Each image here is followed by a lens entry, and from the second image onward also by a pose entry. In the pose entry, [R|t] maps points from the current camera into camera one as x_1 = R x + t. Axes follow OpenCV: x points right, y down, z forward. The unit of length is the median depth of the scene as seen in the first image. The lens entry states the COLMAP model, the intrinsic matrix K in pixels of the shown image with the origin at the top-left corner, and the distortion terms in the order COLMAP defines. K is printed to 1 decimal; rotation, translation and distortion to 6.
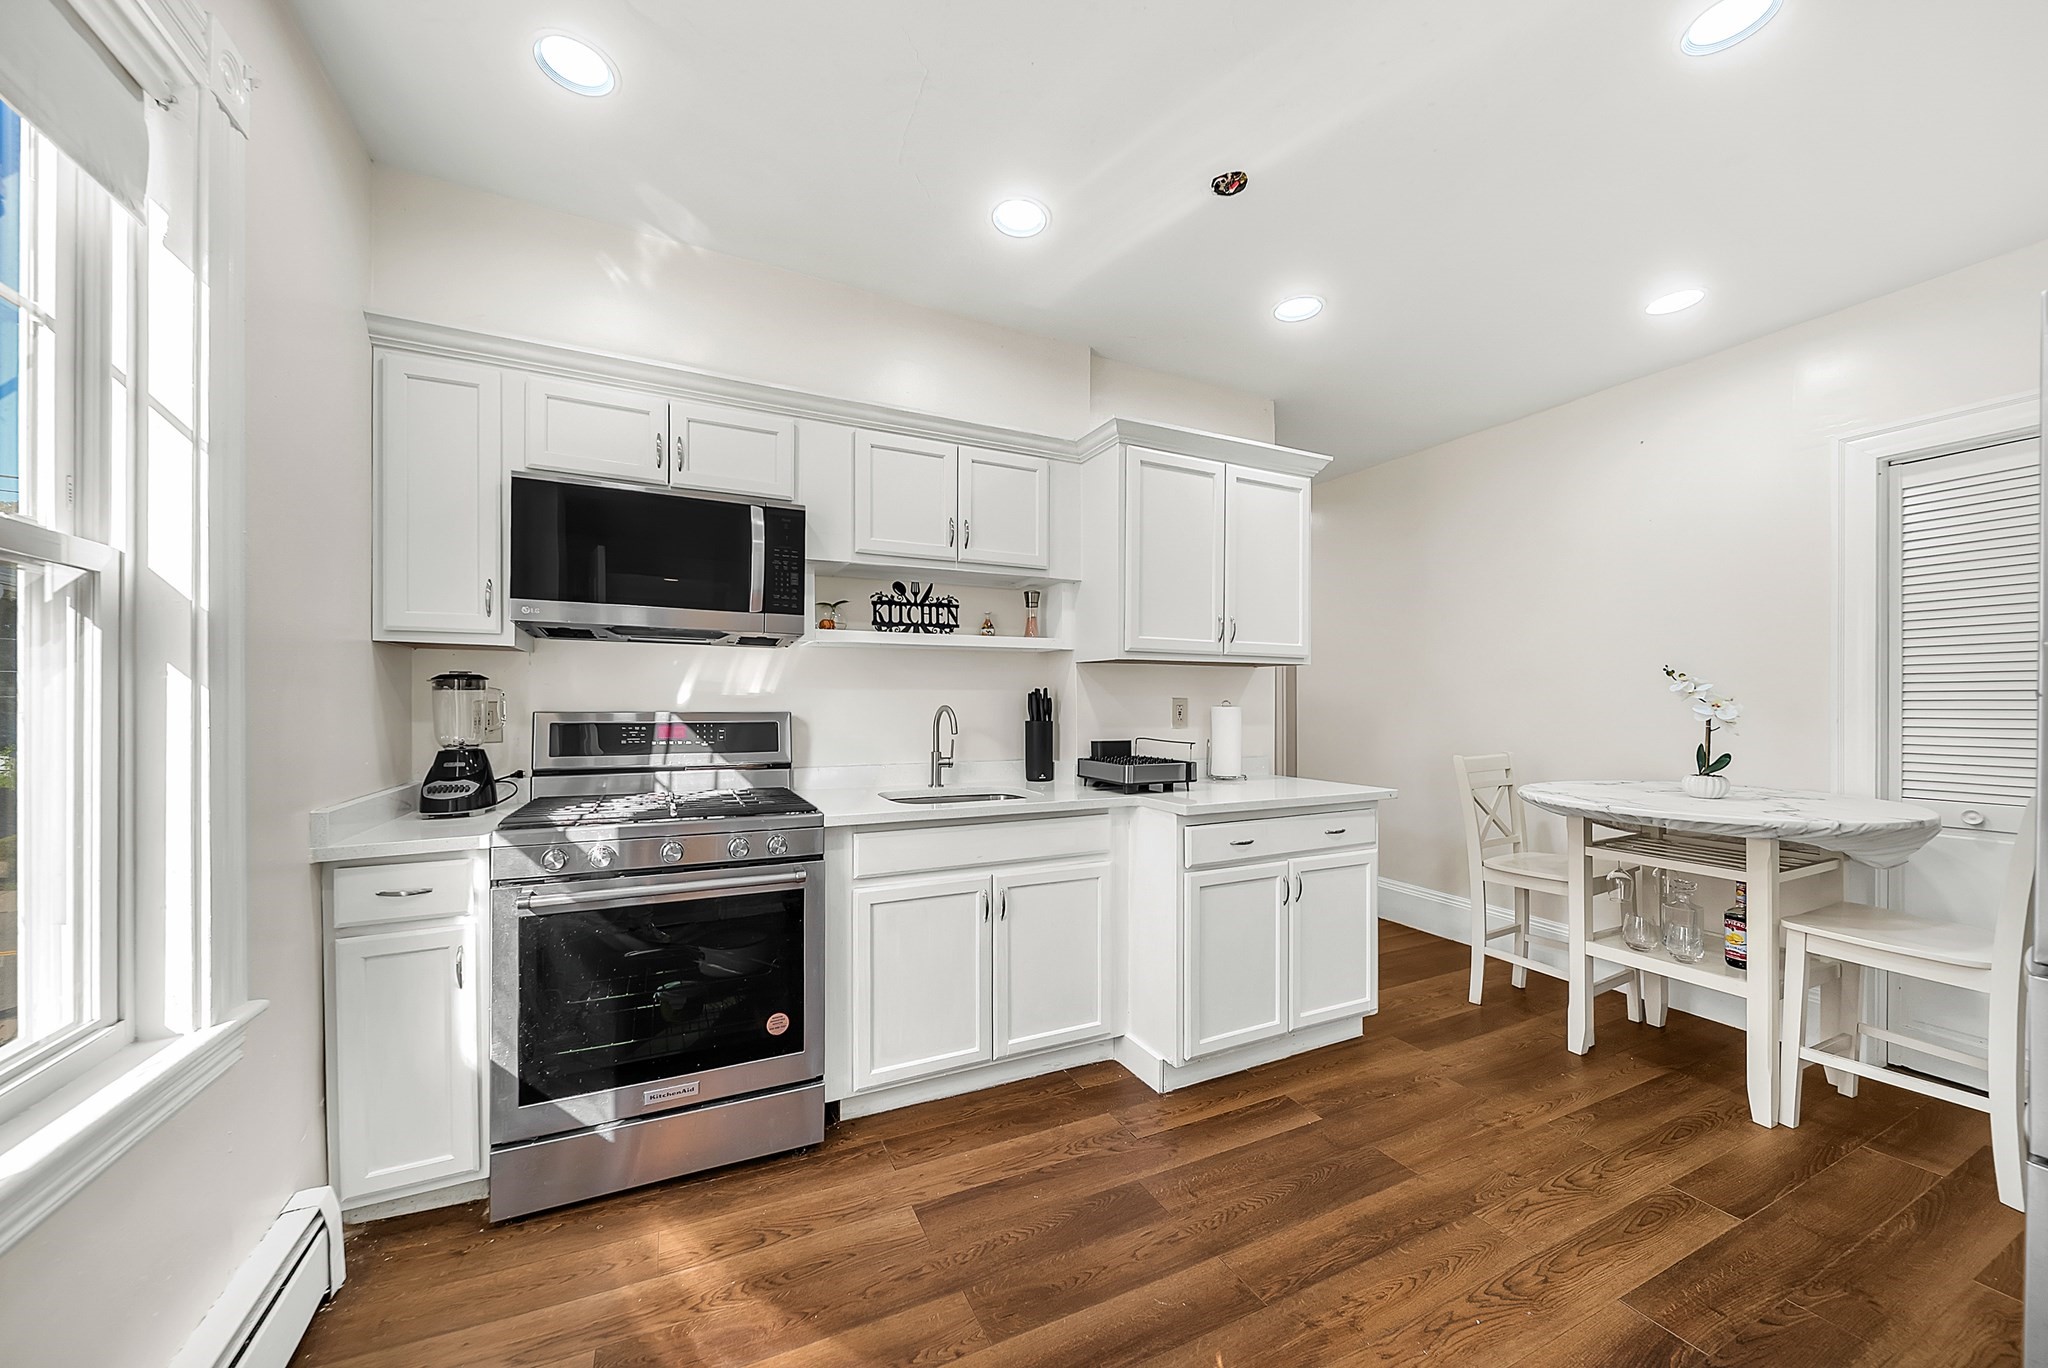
lens RADIAL K [[744.2, 0, 1024.0], [0, 744.2, 684.0], [0, 0, 1]] dist [0.032066, -0.000045]
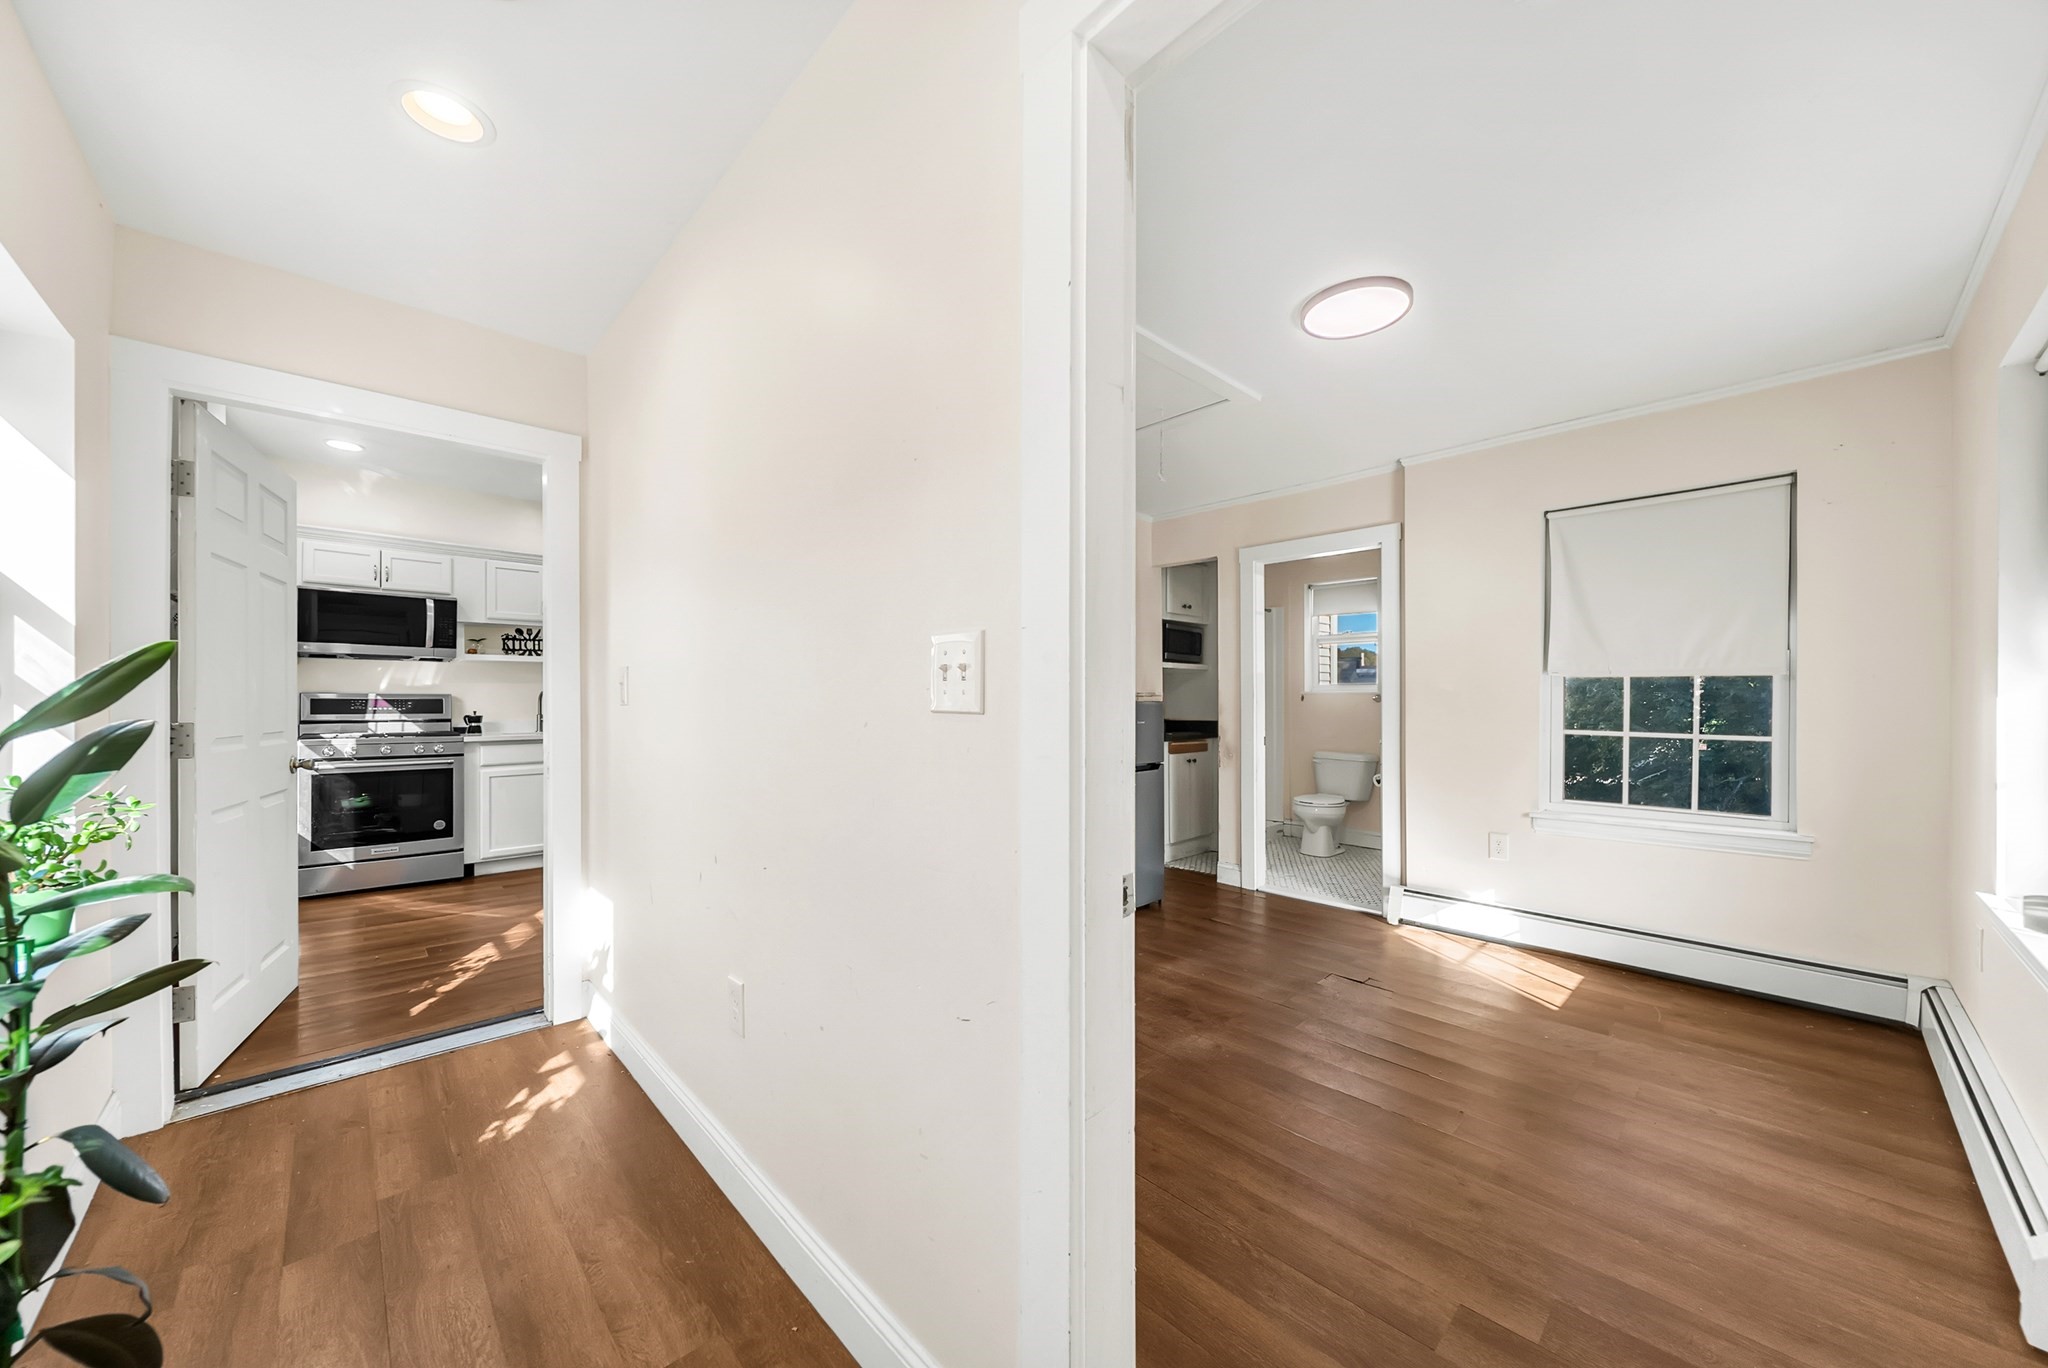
lens RADIAL K [[744.2, 0, 1024.0], [0, 744.2, 684.0], [0, 0, 1]] dist [0.032066, -0.000045]
pose [[0.948959, 0.009825, 0.315246, 0.593547], [-0.012135, 0.999912, 0.005366, -0.022567], [-0.315165, -0.008918, 0.948995, -1.655732]]
